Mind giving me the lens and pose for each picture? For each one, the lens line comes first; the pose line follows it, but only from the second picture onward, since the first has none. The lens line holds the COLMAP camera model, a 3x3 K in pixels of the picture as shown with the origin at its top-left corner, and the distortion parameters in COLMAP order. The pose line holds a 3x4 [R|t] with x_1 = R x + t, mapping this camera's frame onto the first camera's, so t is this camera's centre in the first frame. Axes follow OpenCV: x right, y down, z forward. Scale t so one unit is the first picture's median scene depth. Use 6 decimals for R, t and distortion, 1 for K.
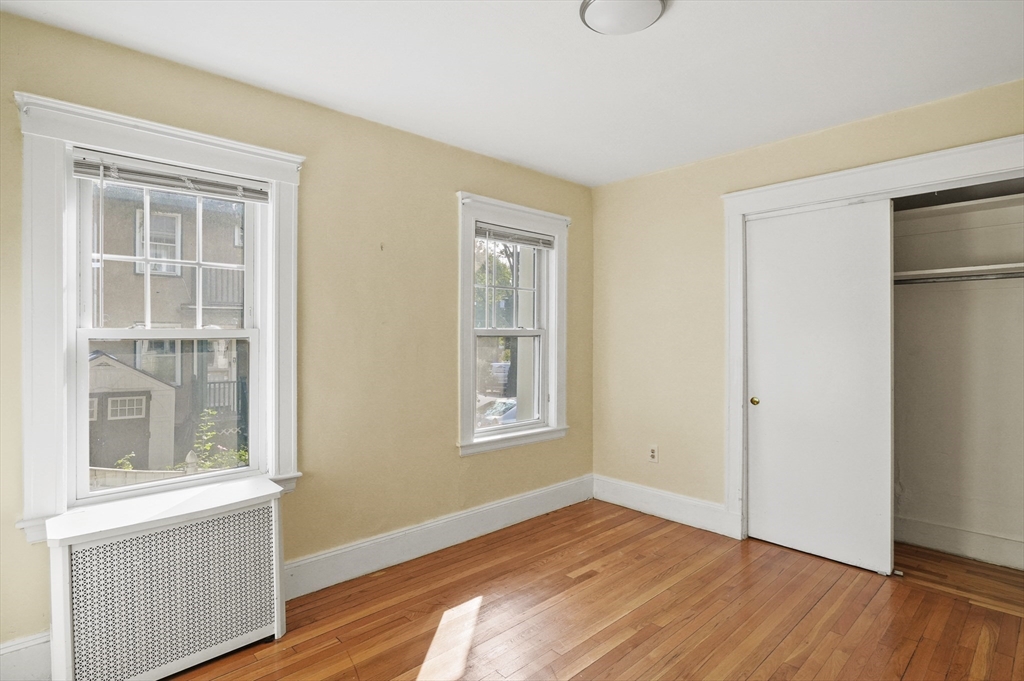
lens RADIAL K [[531.6, 0, 502.9], [0, 531.6, 344.2], [0, 0, 1]] dist [-0.007857, 0.000610]
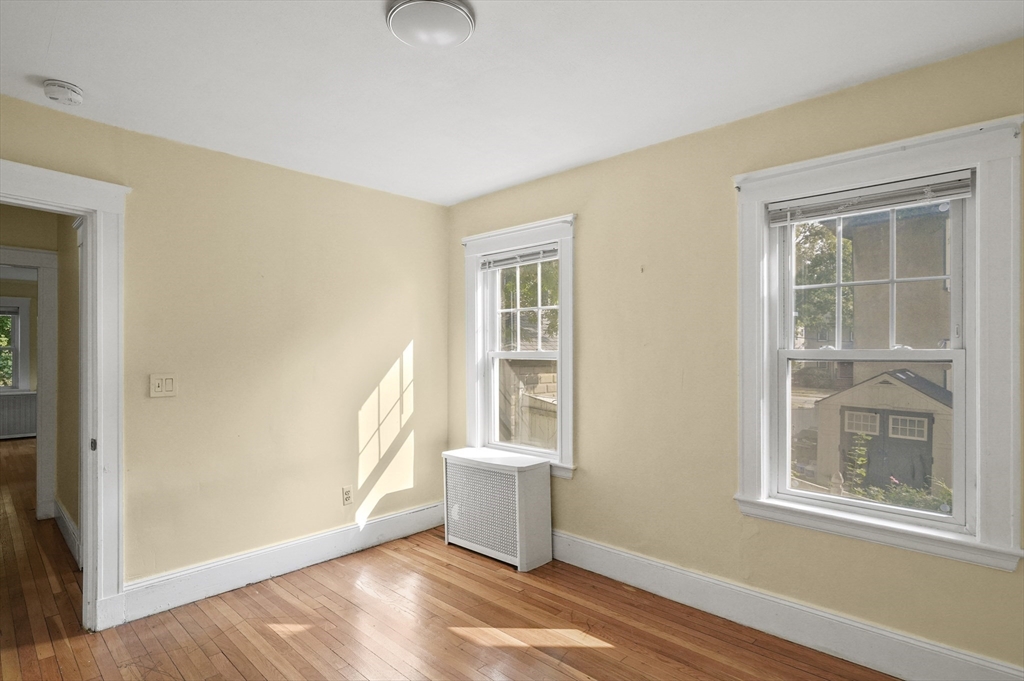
lens RADIAL K [[531.6, 0, 502.9], [0, 531.6, 344.2], [0, 0, 1]] dist [-0.007857, 0.000610]
pose [[0.048185, -0.011964, -0.998767, 0.682040], [-0.020225, 0.999712, -0.012952, -0.018233], [0.998634, 0.020824, 0.047929, 0.606623]]
